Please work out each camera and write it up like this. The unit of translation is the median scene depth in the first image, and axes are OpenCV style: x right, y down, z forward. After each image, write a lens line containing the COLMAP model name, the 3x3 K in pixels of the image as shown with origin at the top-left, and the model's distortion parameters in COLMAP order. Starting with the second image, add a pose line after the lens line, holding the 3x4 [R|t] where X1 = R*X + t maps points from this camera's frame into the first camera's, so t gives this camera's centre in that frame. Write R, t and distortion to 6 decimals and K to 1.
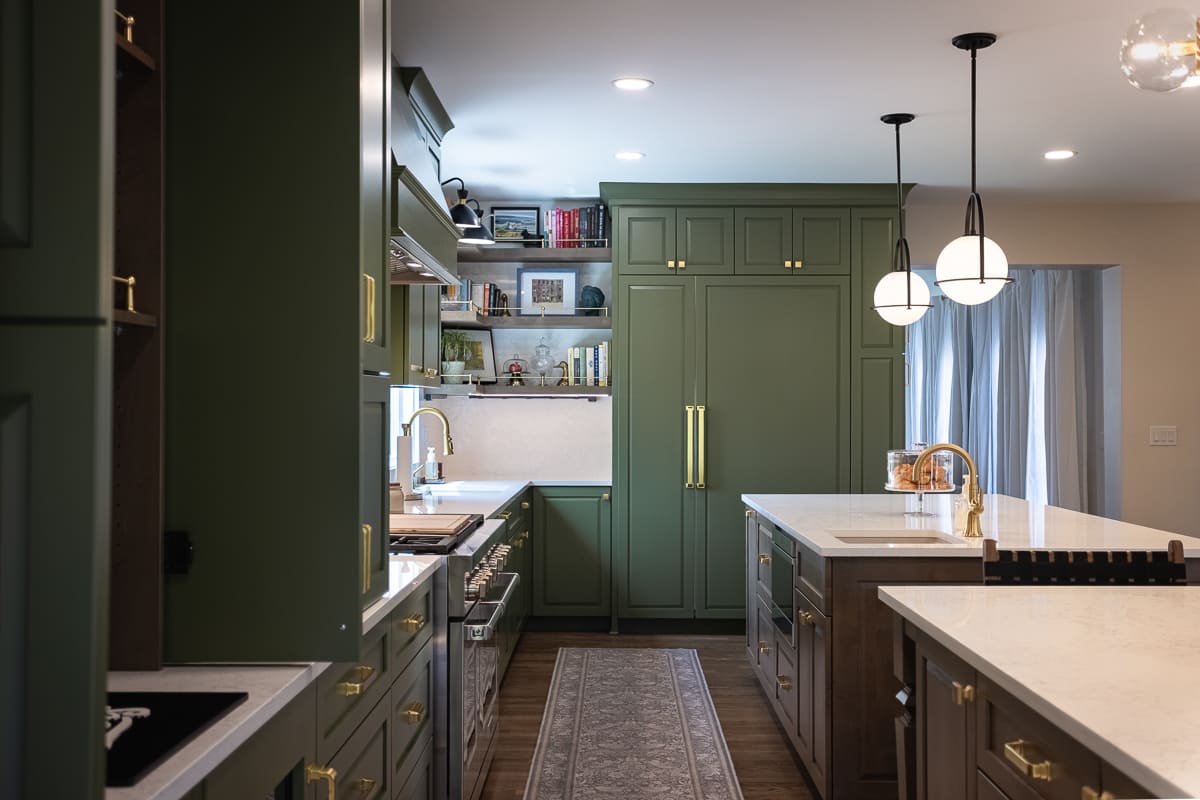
lens RADIAL K [[1351.6, 0, 600.0], [0, 1351.6, 400.0], [0, 0, 1]] dist [-0.009831, -0.004828]
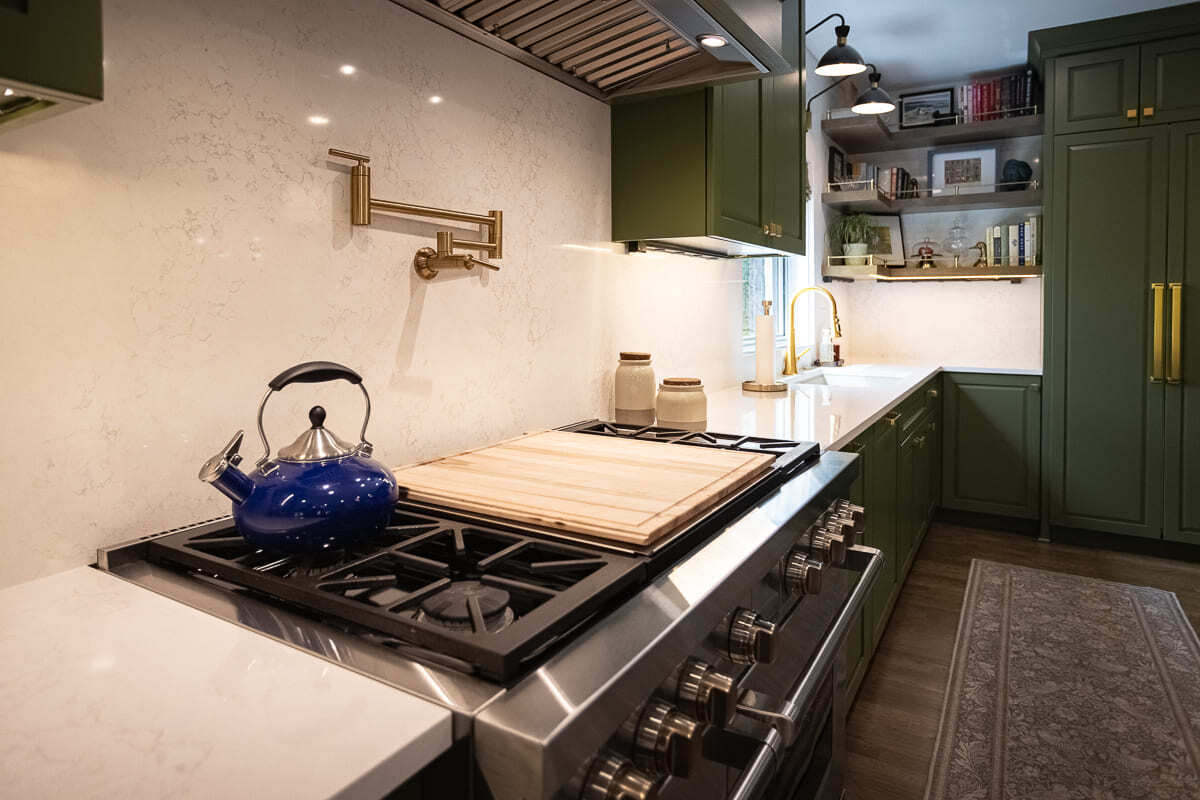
lens RADIAL K [[683.7, 0, 584.0], [0, 683.7, 314.4], [0, 0, 1]] dist [-0.004587, 0.001884]
pose [[0.847876, 0.004765, -0.530173, -0.008774], [0.003891, 0.999877, 0.015209, 0.014818], [0.530180, -0.014958, 0.847753, 0.440448]]
